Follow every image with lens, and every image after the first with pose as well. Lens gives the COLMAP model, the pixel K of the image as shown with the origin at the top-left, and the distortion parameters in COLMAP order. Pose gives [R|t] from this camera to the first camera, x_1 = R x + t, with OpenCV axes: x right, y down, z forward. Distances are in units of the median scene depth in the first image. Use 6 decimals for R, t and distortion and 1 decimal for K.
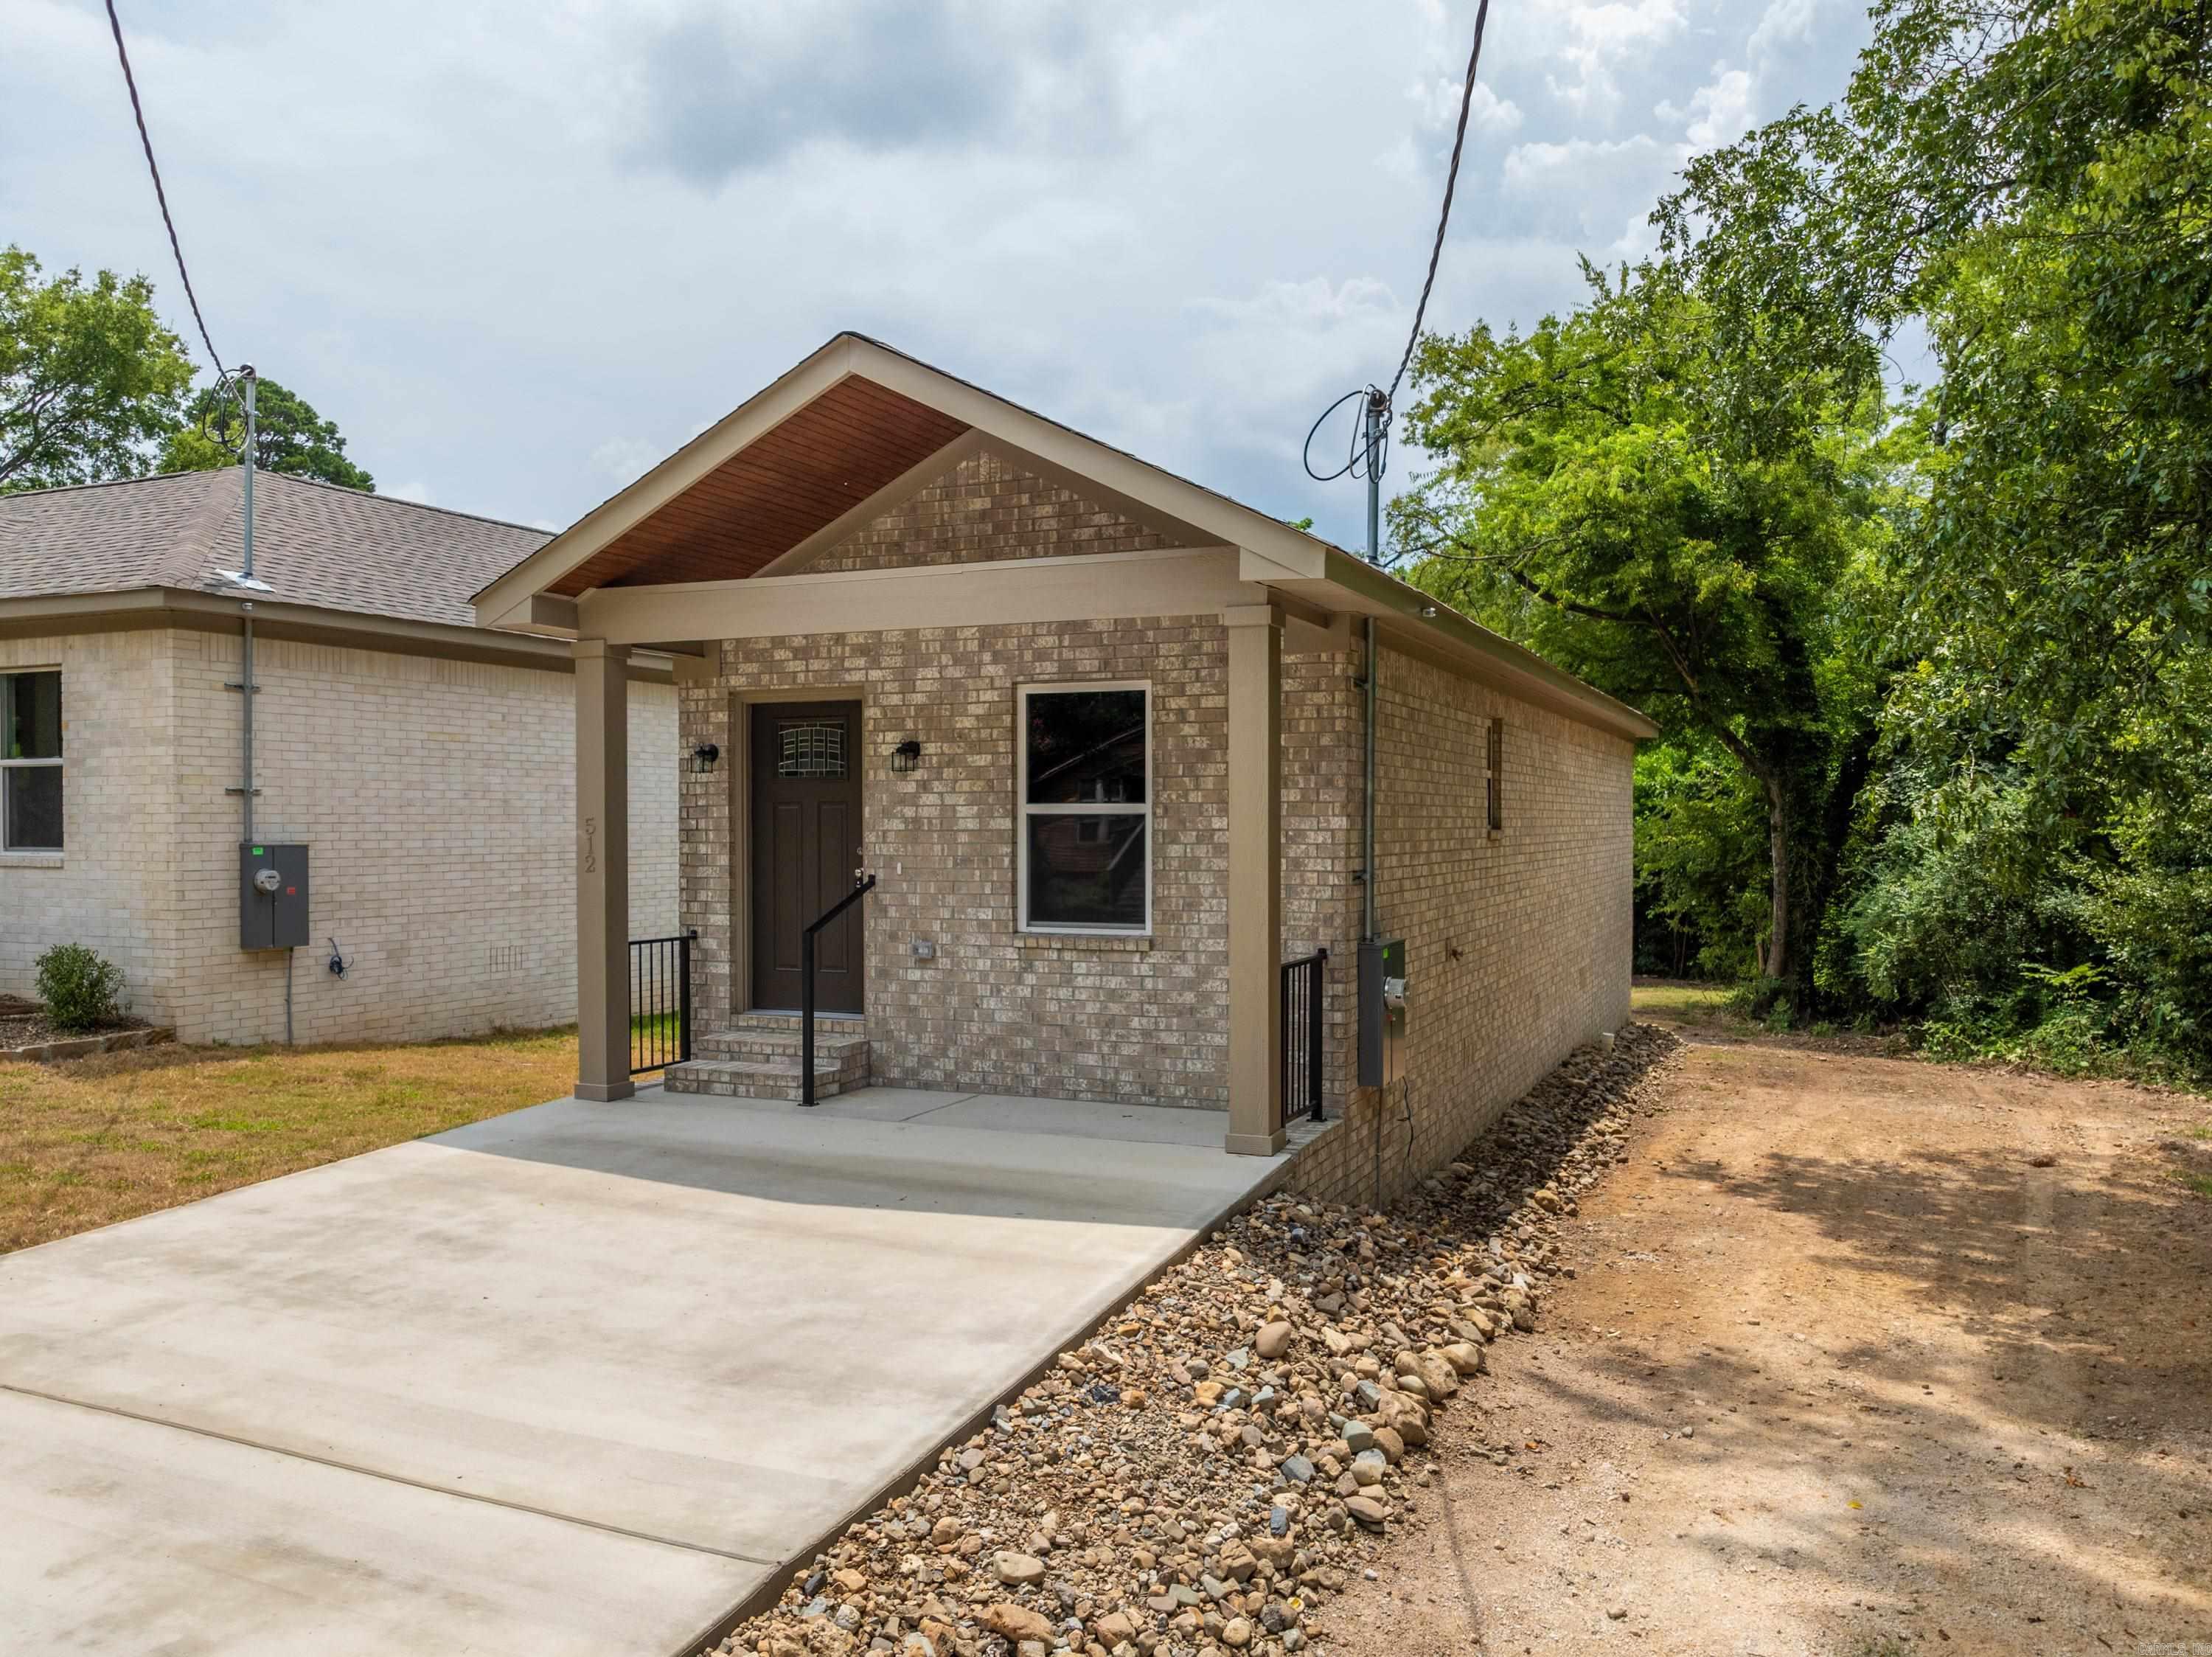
lens RADIAL K [[1622.2, 0, 1068.4], [0, 1622.2, 822.8], [0, 0, 1]] dist [-0.026036, -0.013108]
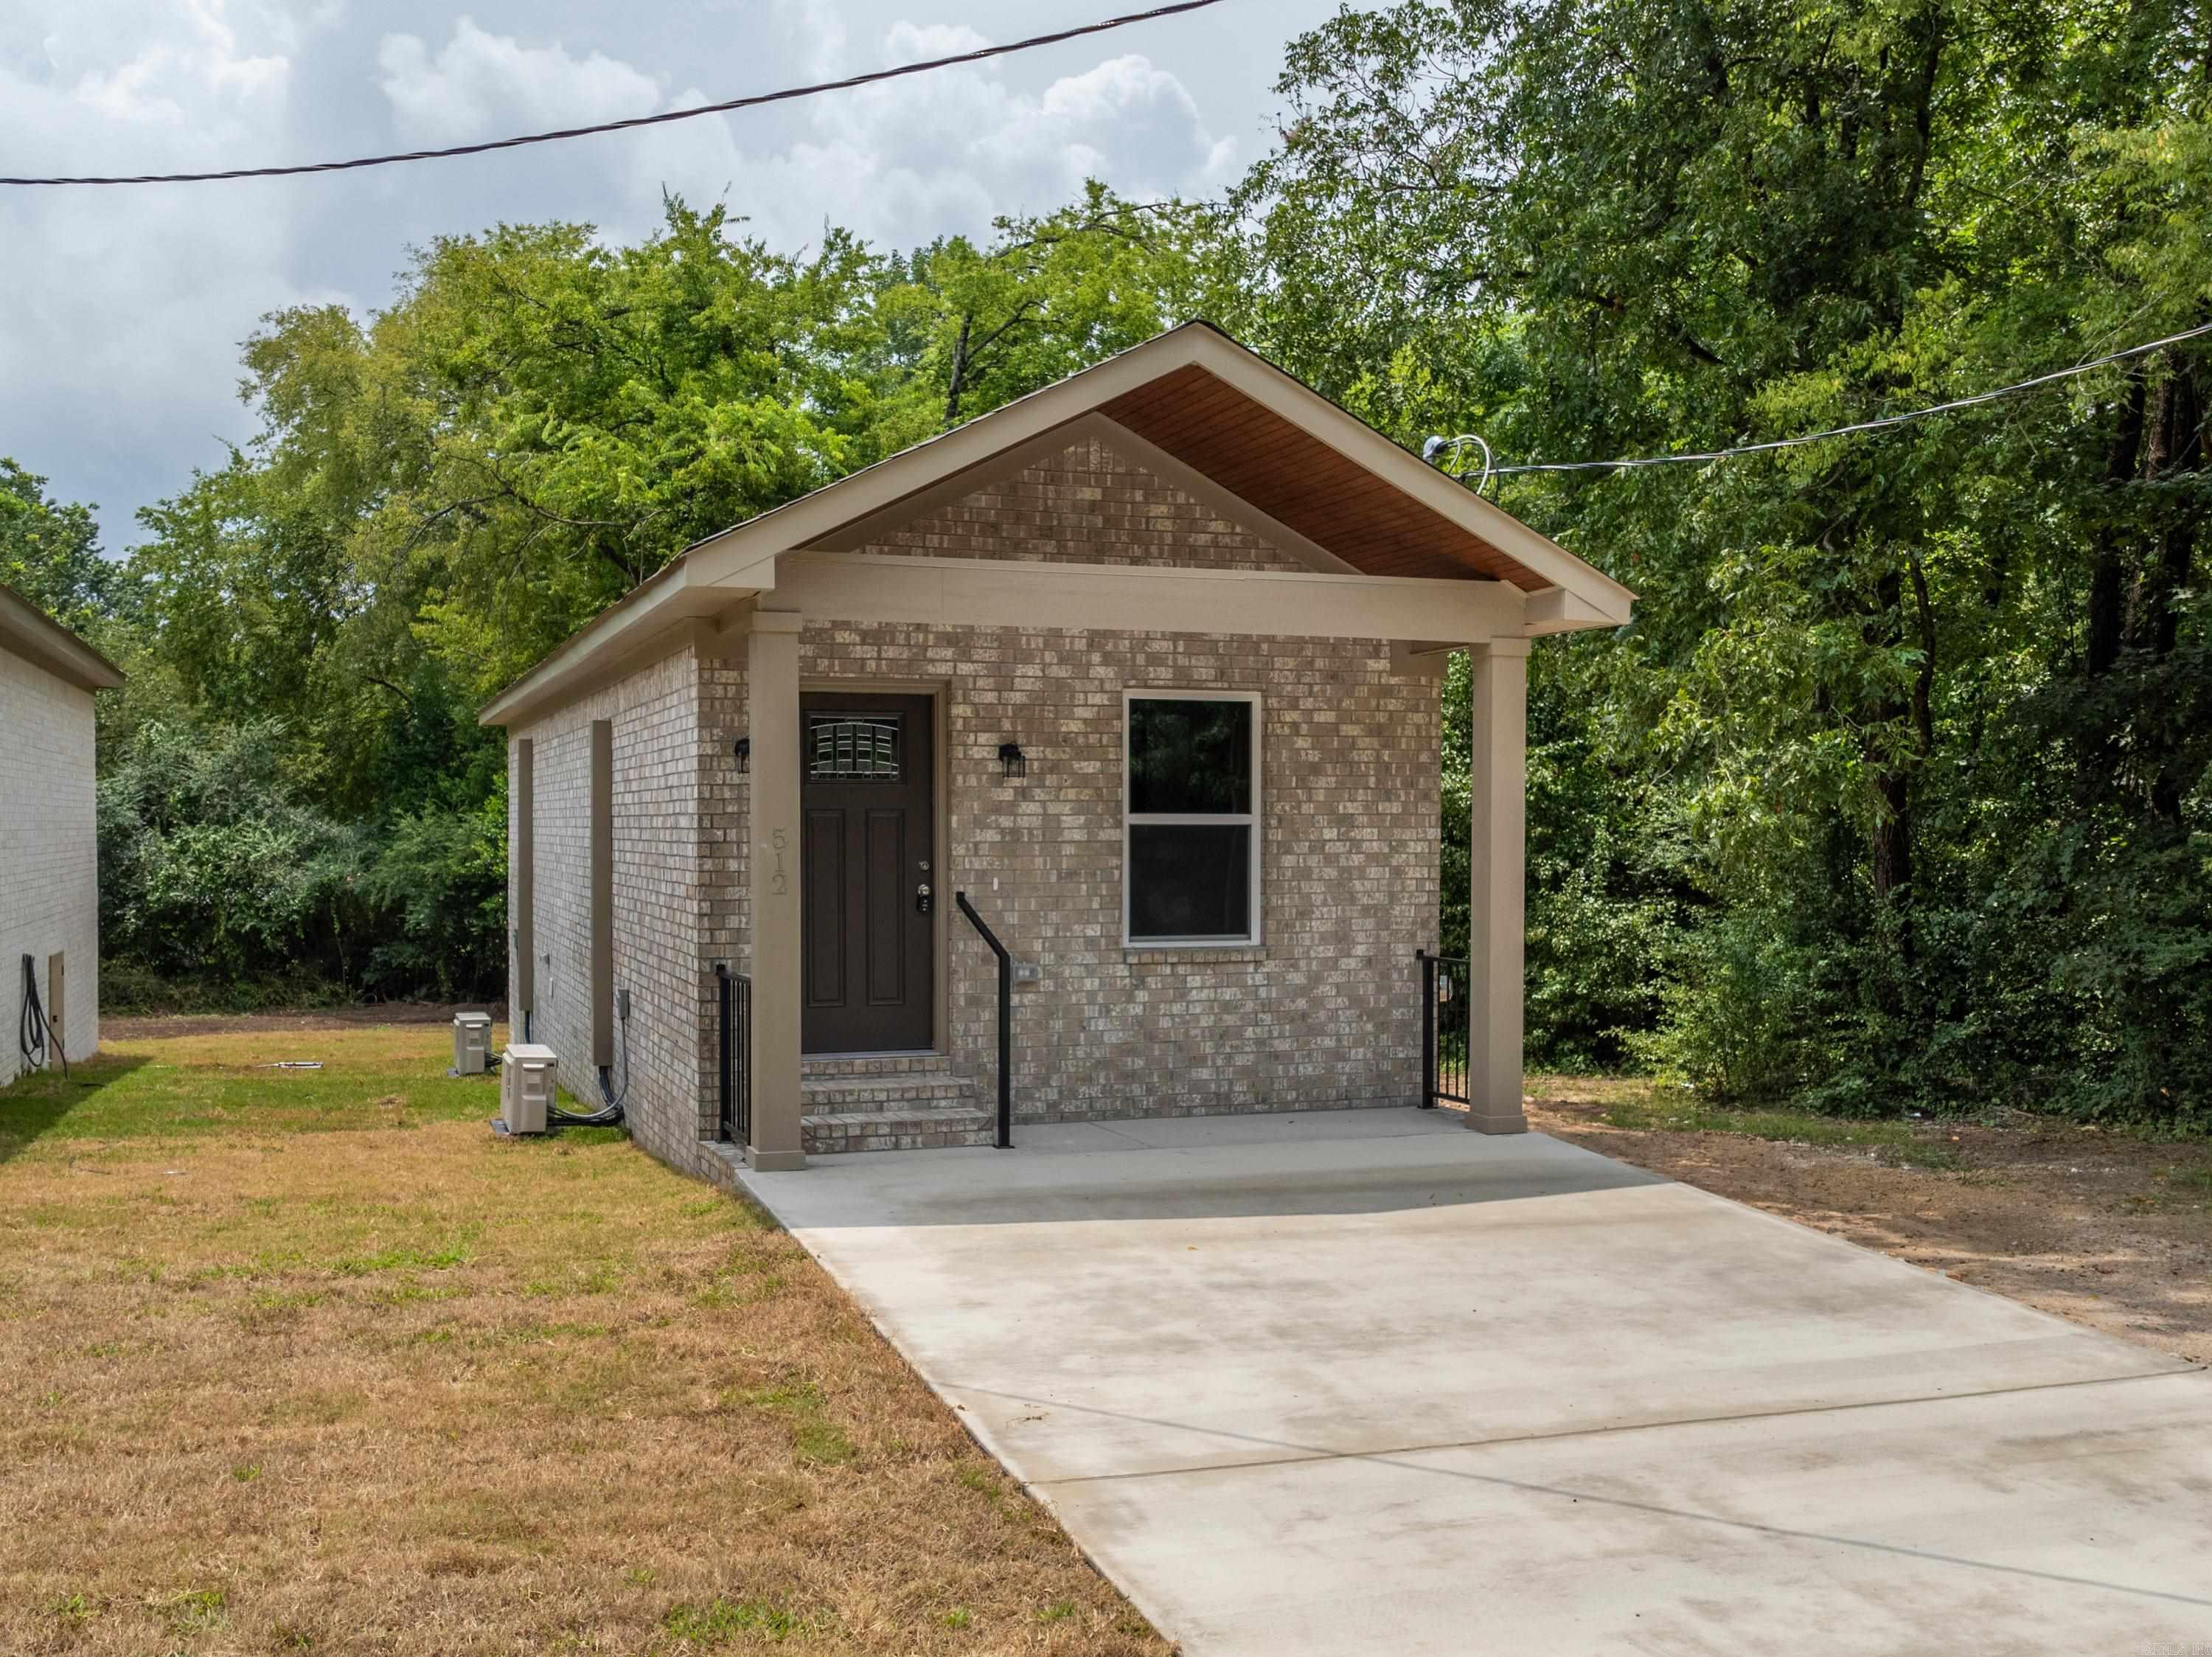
lens RADIAL K [[2016.6, 0, 936.8], [0, 2016.6, 852.5], [0, 0, 1]] dist [-0.021175, -0.019175]
pose [[0.767621, -0.006554, 0.640871, -0.874482], [-0.000692, 0.999939, 0.011055, -0.001986], [-0.640904, -0.008930, 0.767569, 0.159838]]
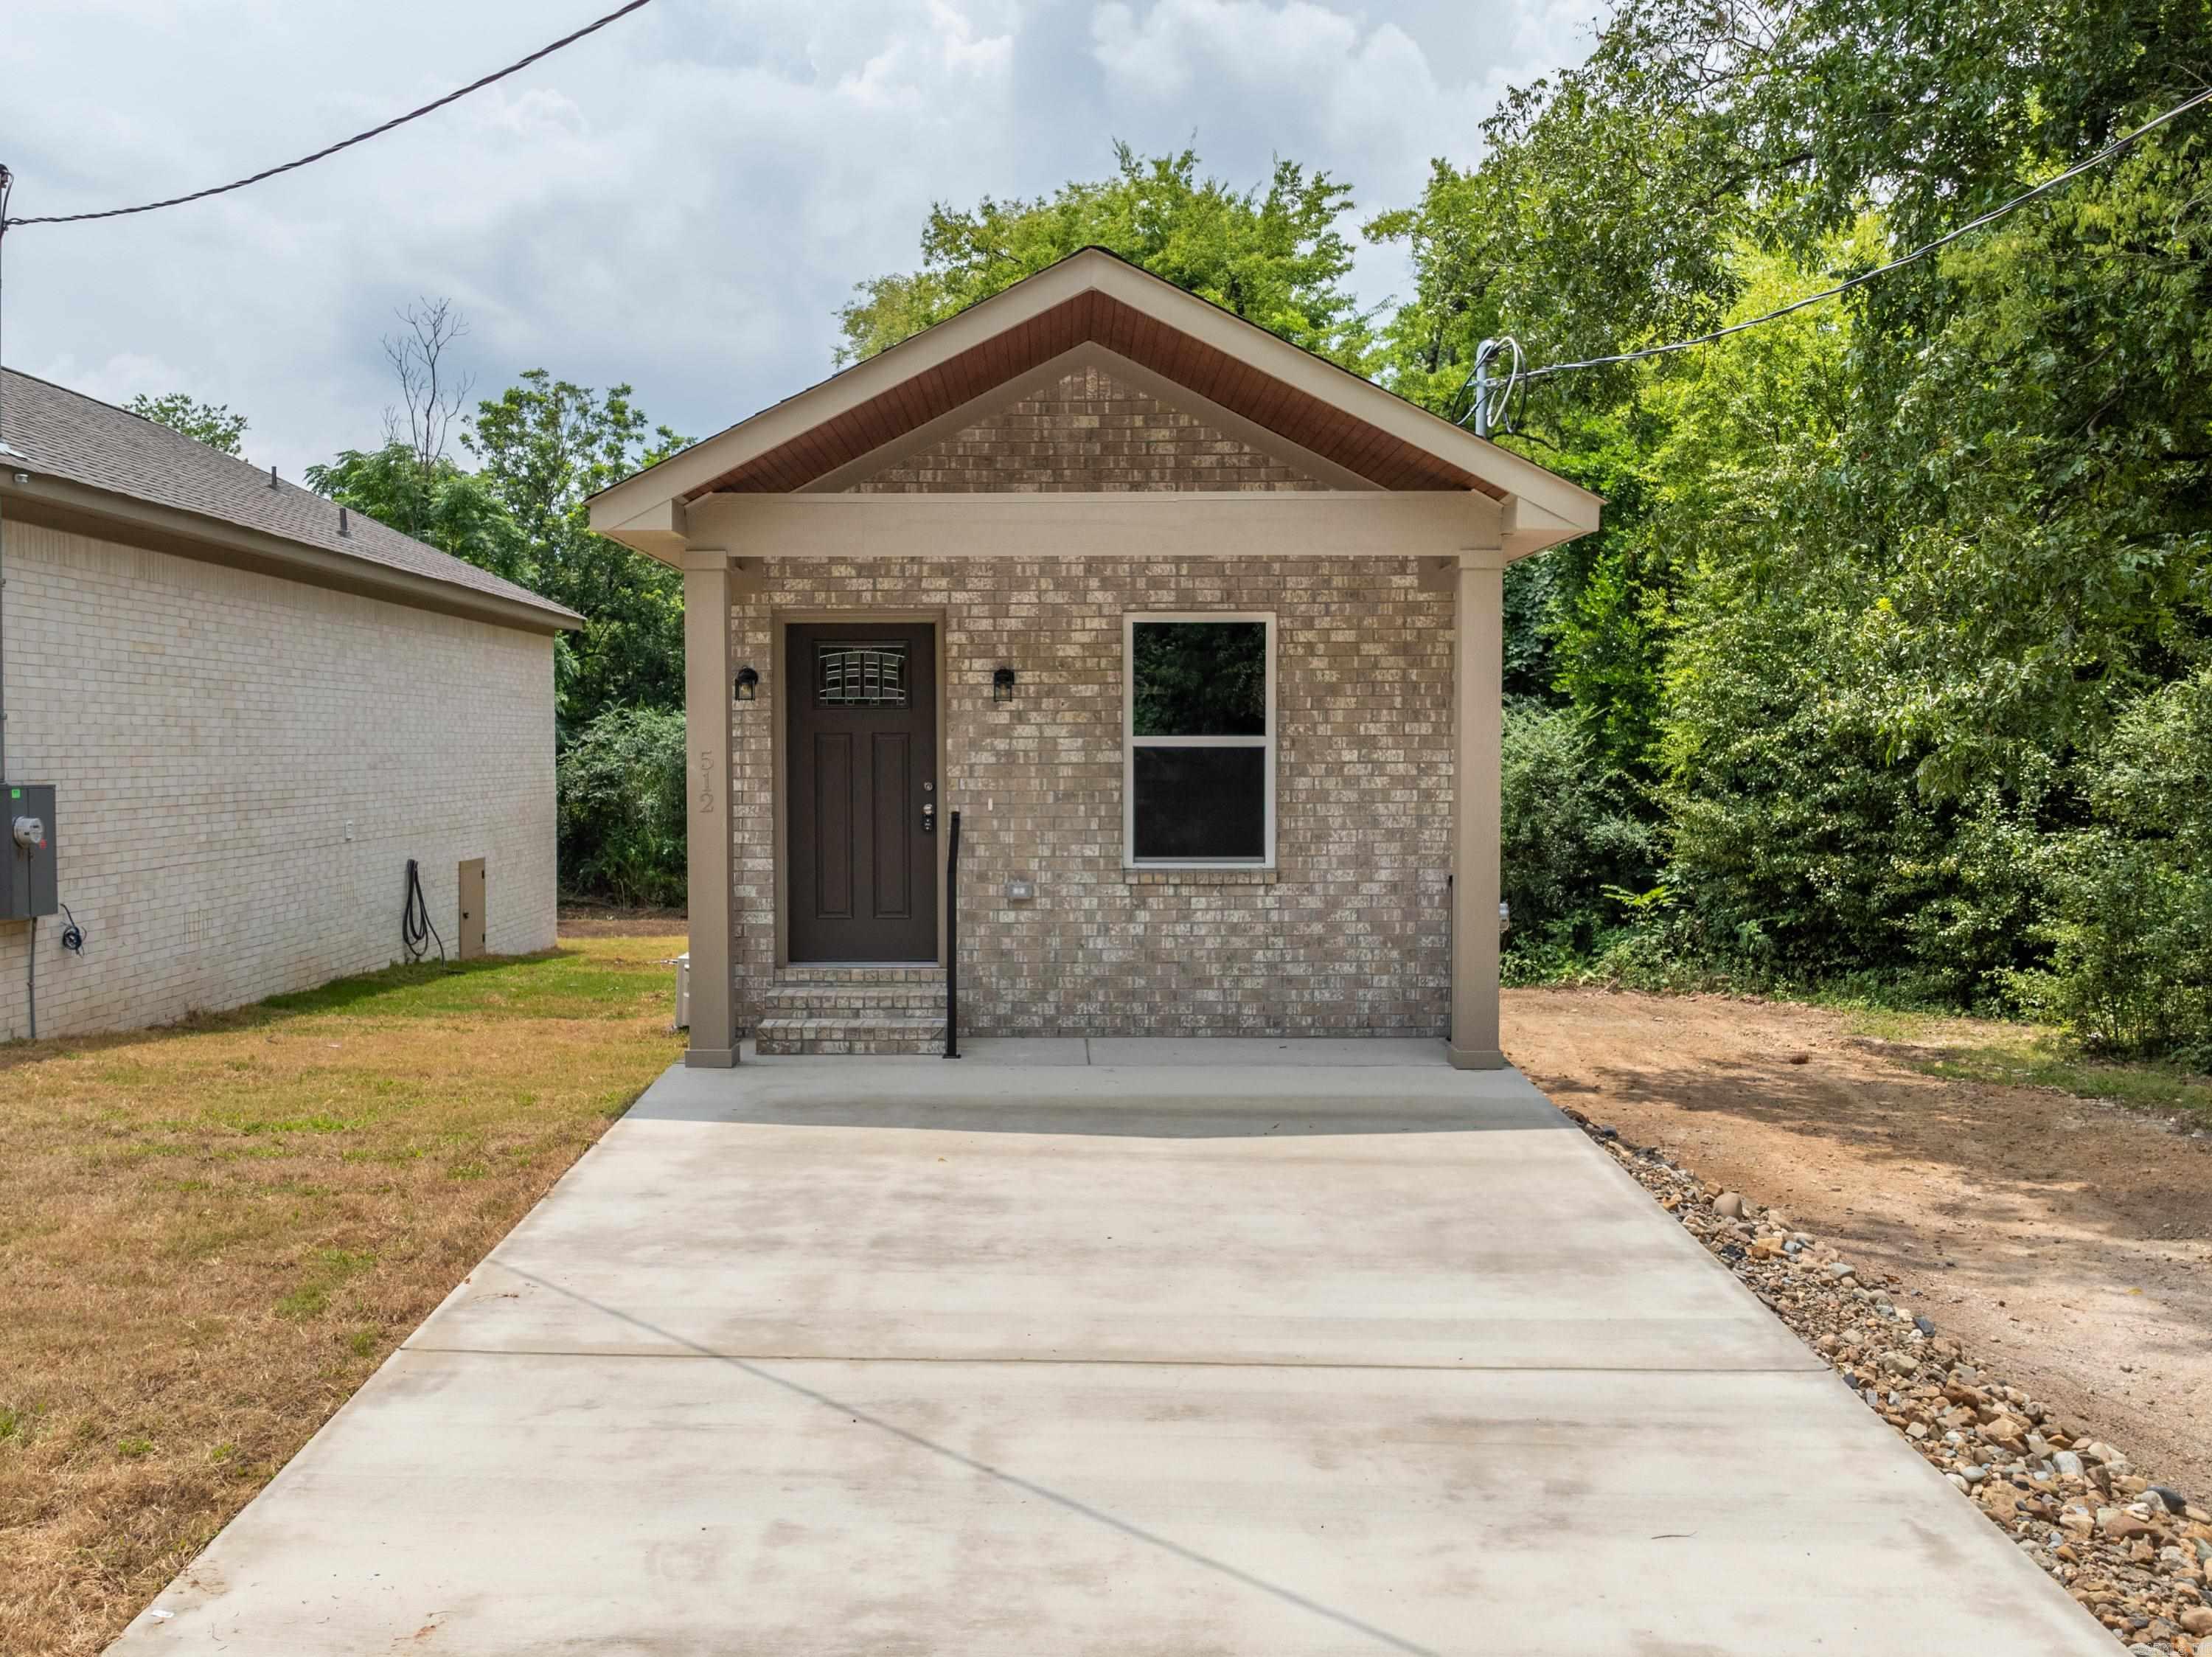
lens RADIAL K [[1936.0, 0, 964.3], [0, 1936.0, 796.7], [0, 0, 1]] dist [-0.018373, -0.022609]
pose [[0.932168, -0.009302, 0.361906, -0.538447], [0.001122, 0.999739, 0.022806, -0.002007], [-0.362024, -0.020853, 0.931936, -0.041875]]
